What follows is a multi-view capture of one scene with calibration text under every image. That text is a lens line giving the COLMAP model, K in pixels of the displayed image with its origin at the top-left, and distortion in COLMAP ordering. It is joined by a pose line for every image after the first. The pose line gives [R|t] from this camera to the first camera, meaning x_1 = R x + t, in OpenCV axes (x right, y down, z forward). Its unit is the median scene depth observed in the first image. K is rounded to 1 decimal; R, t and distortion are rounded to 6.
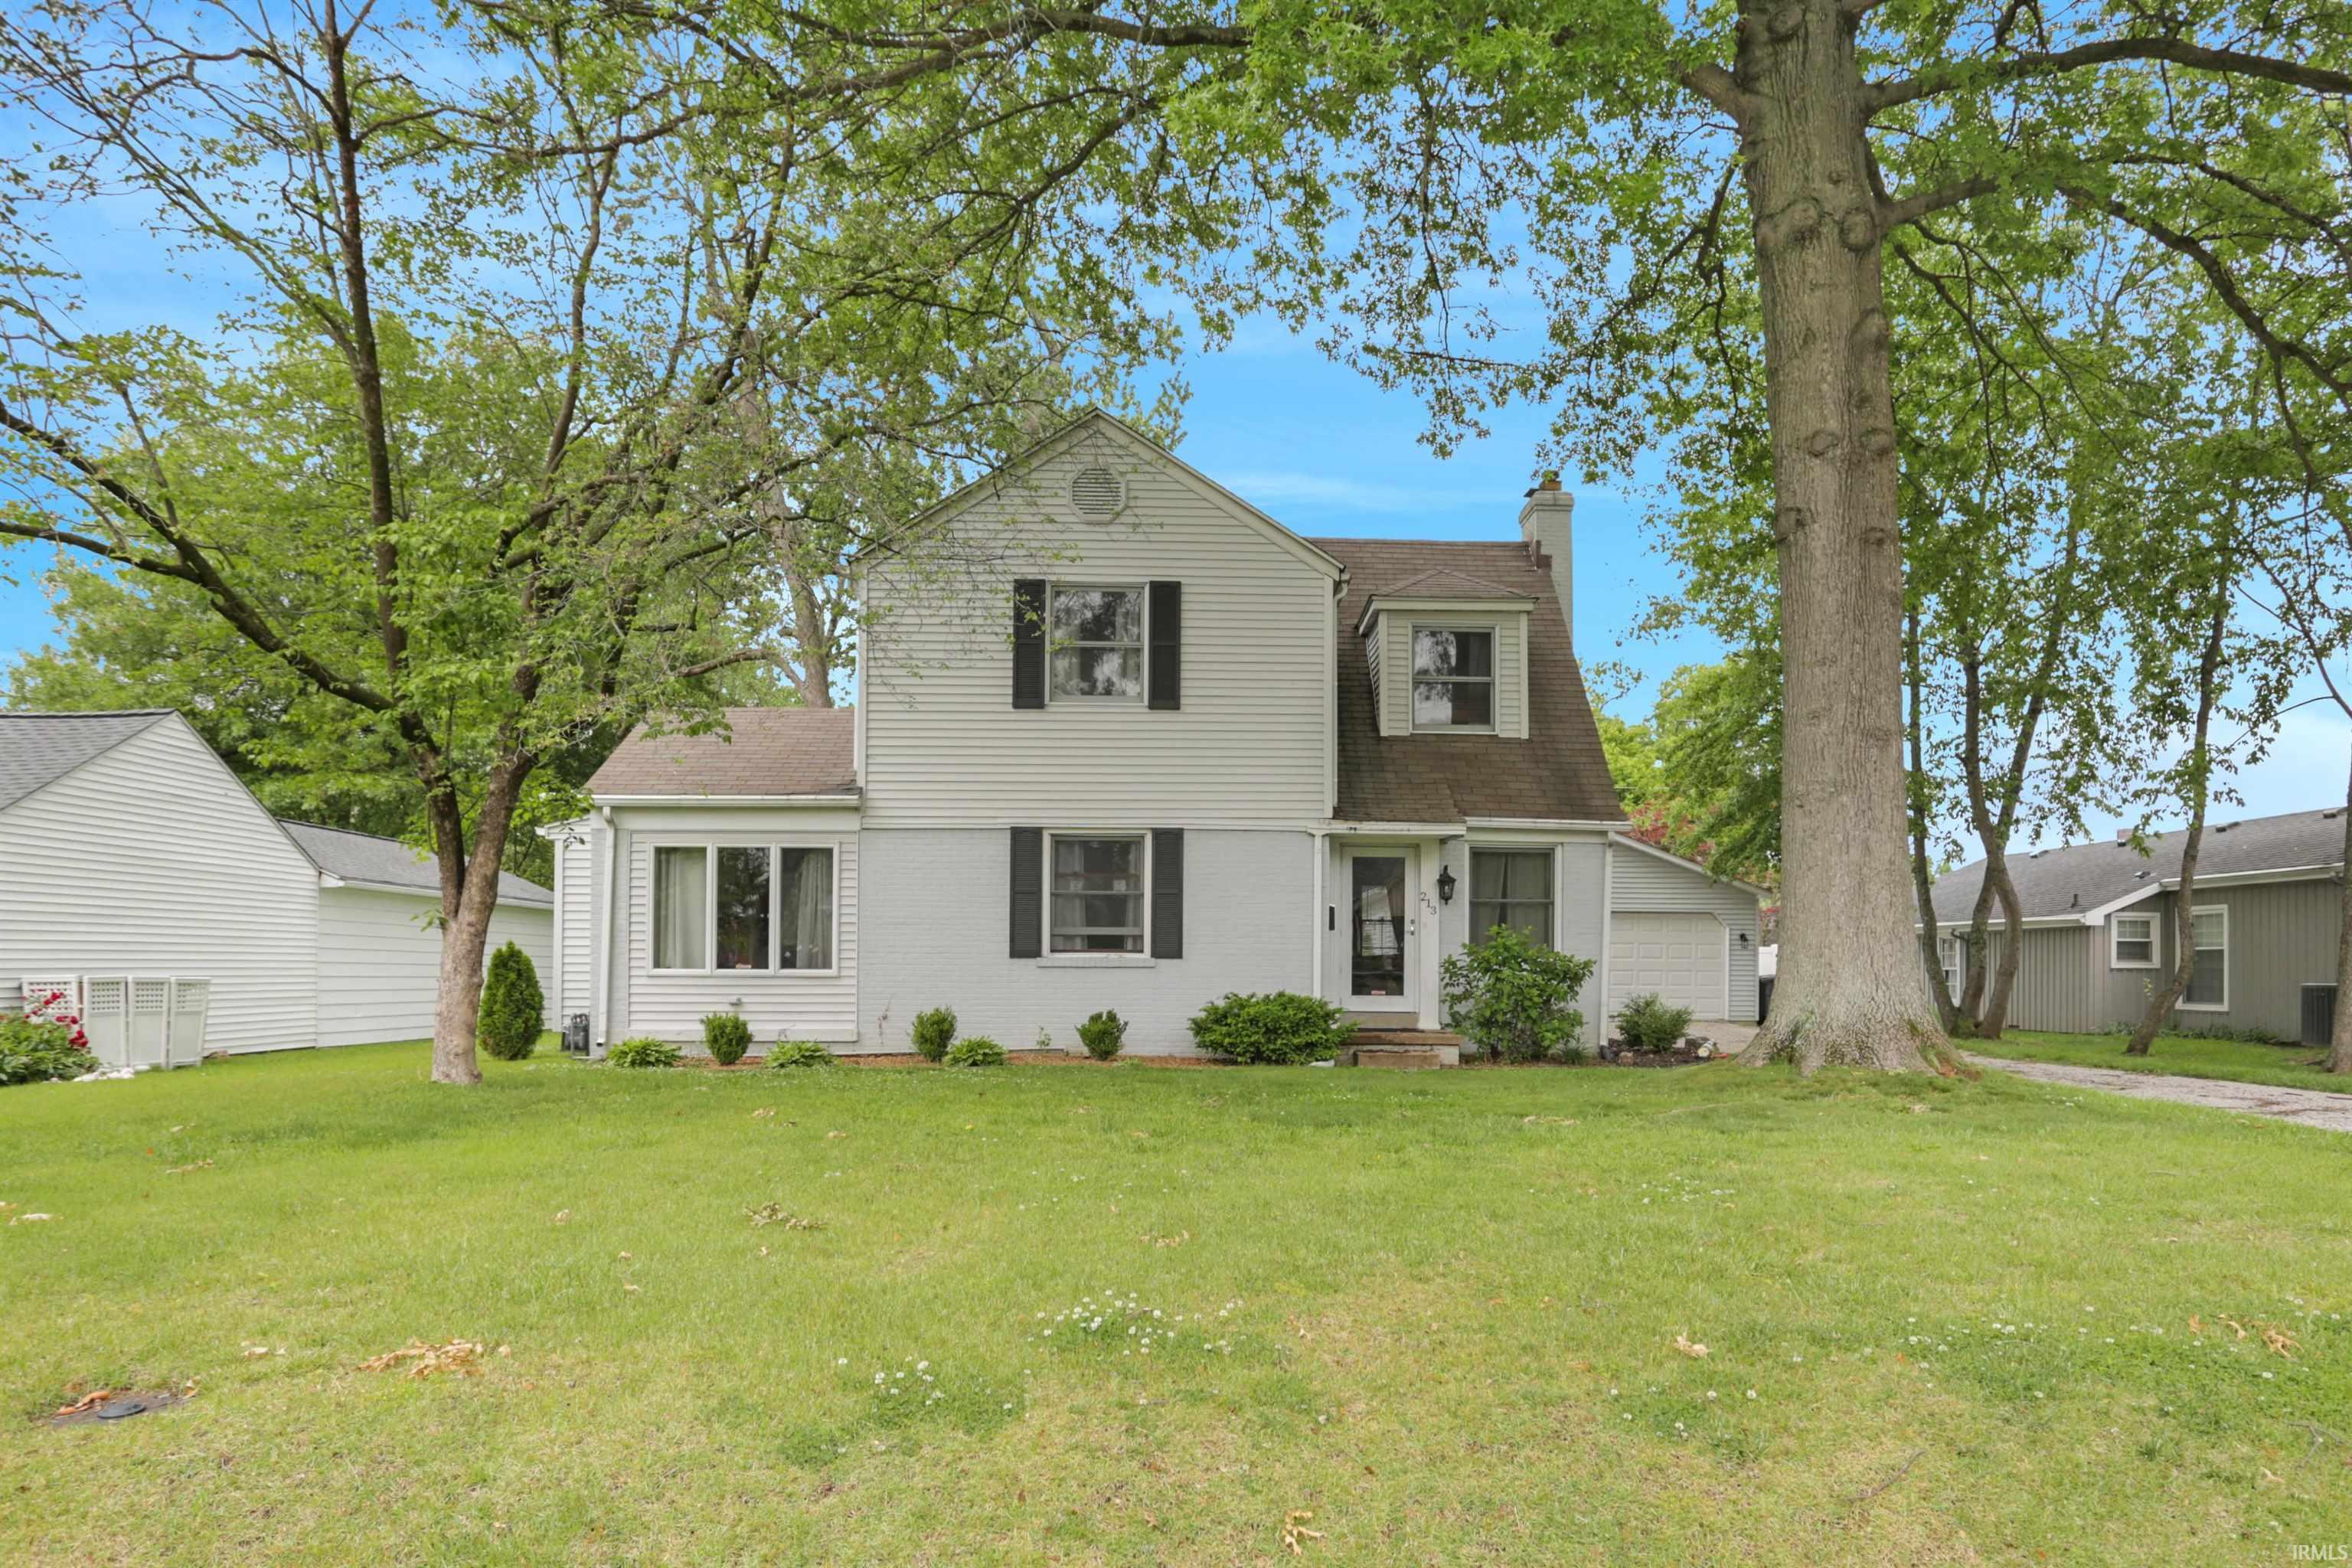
lens RADIAL K [[1419.0, 0, 1216.5], [0, 1419.0, 967.6], [0, 0, 1]] dist [-0.066704, 0.000663]
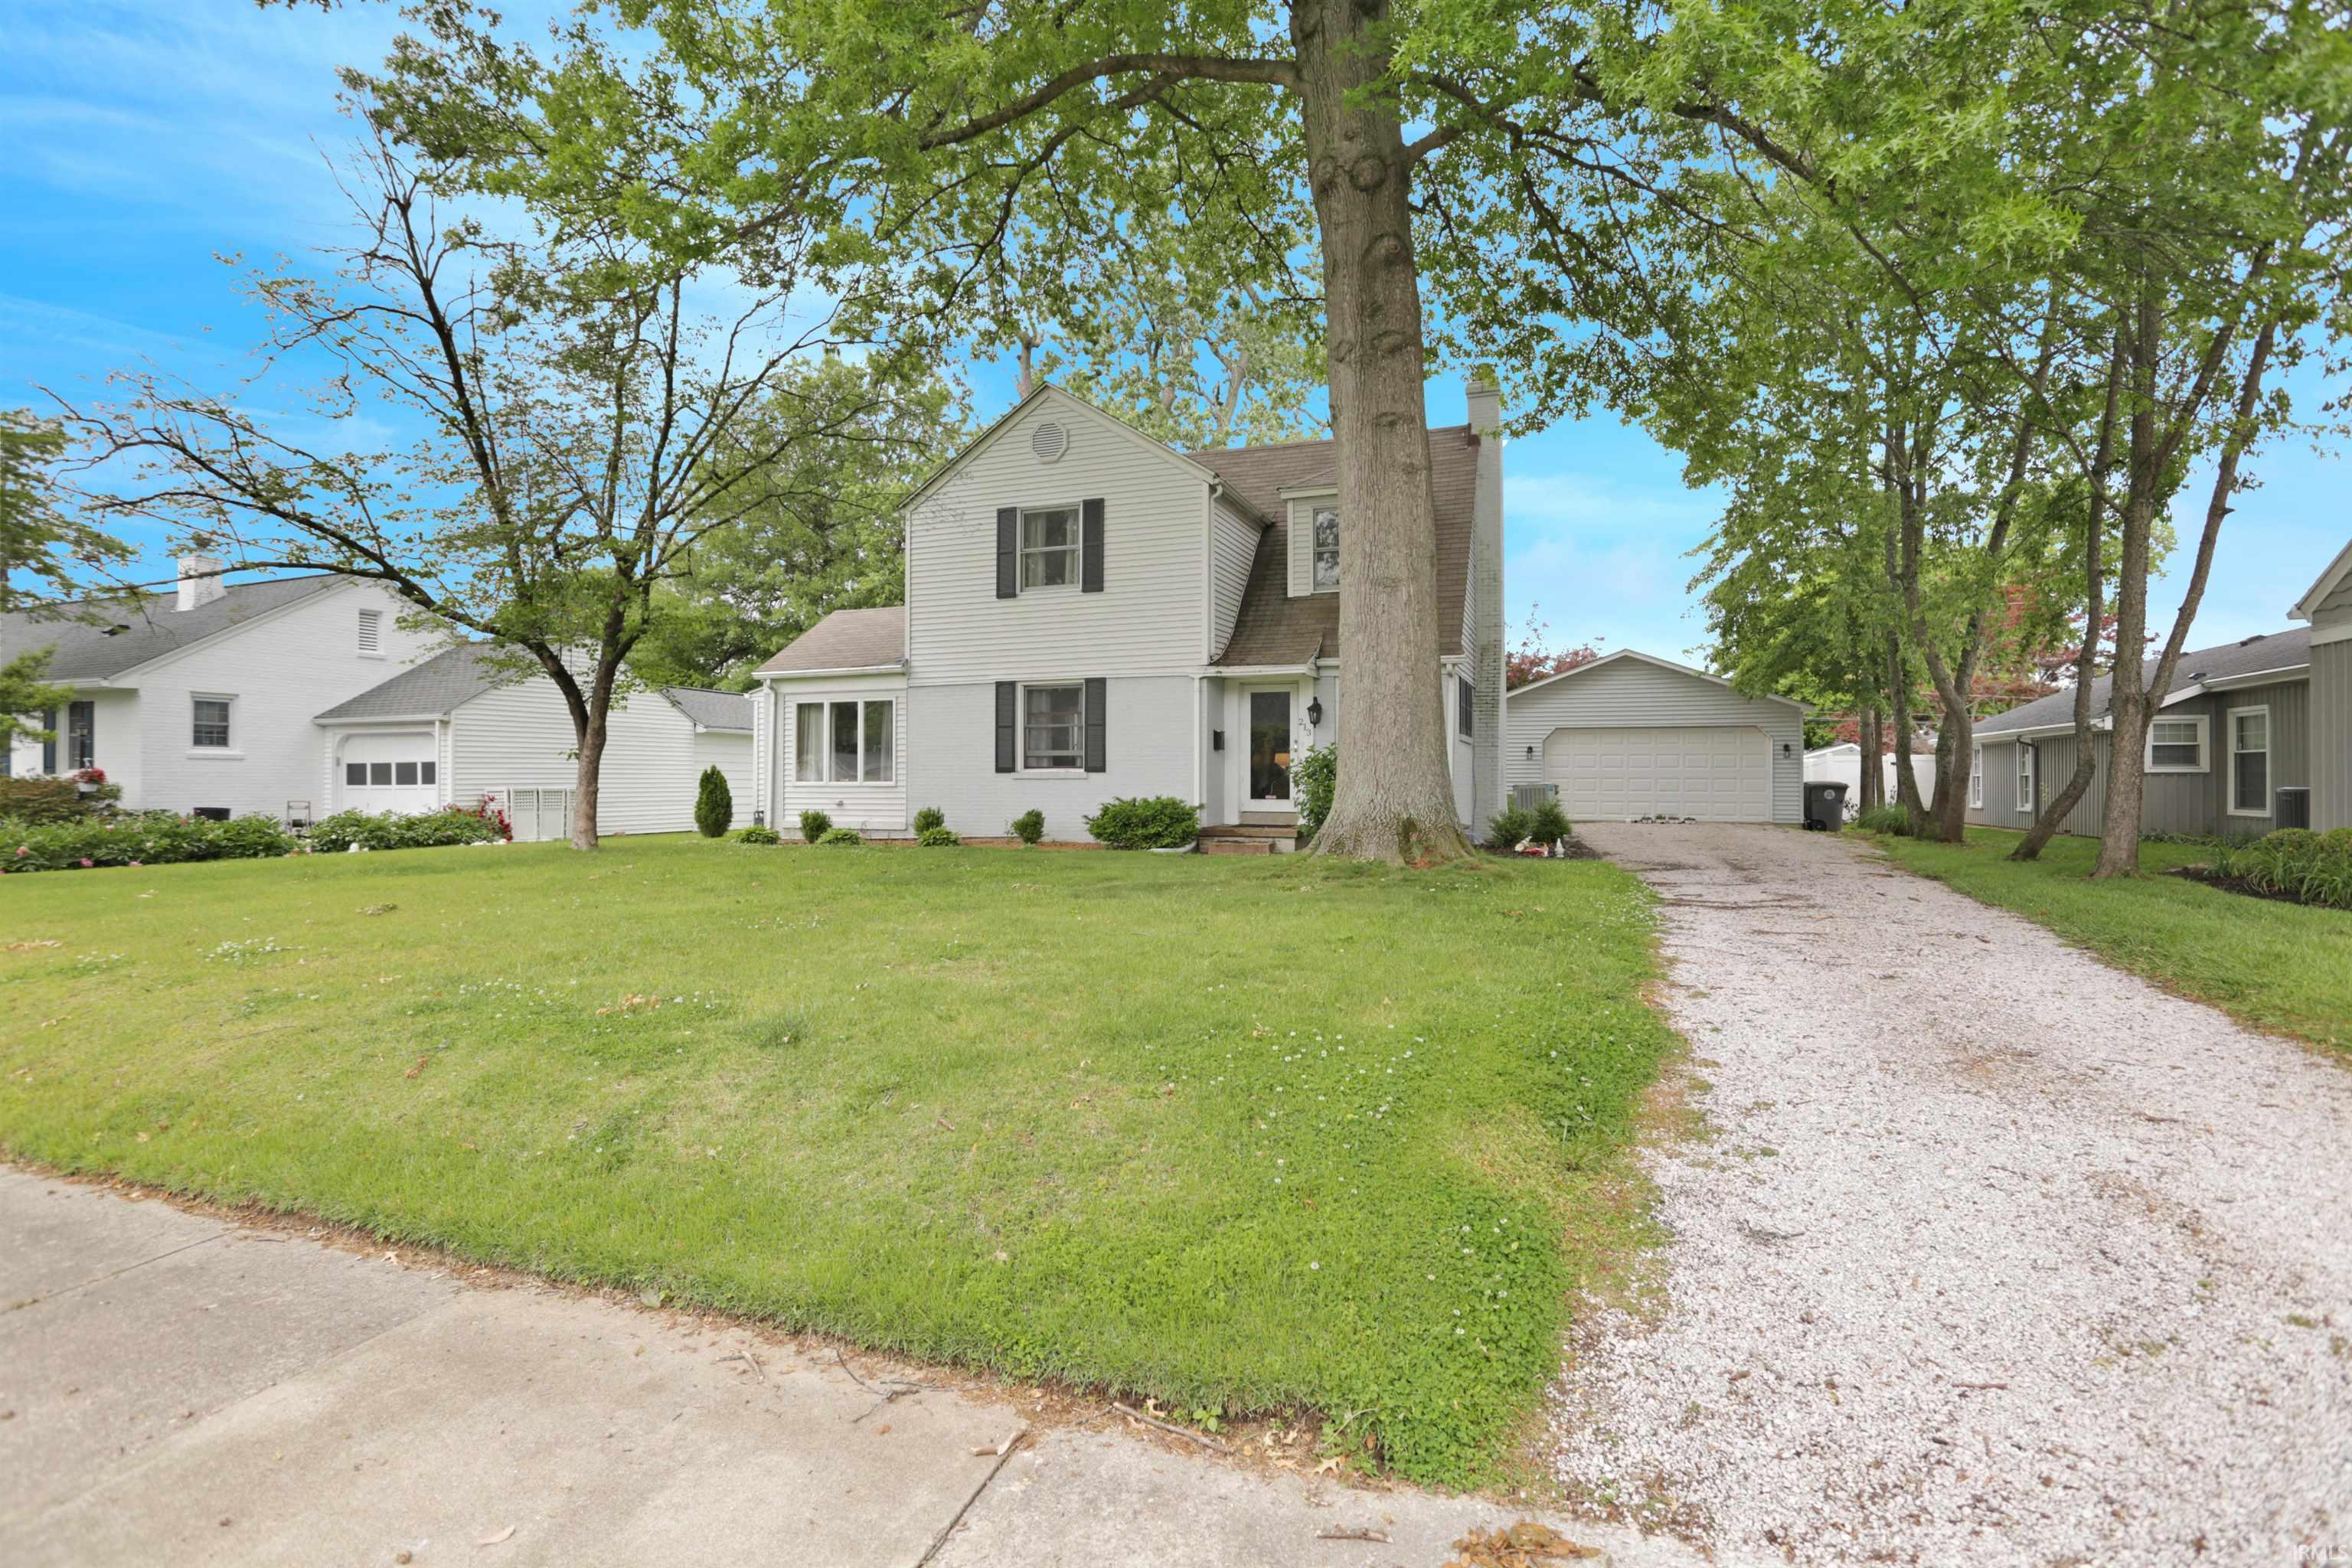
lens RADIAL K [[1136.5, 0, 1176.0], [0, 1136.5, 784.0], [0, 0, 1]] dist [-0.071293, 0.028420]
pose [[0.919635, -0.005476, -0.392737, 0.470498], [0.006527, 0.999978, 0.001340, 0.004214], [0.392721, -0.003796, 0.919650, 0.012524]]
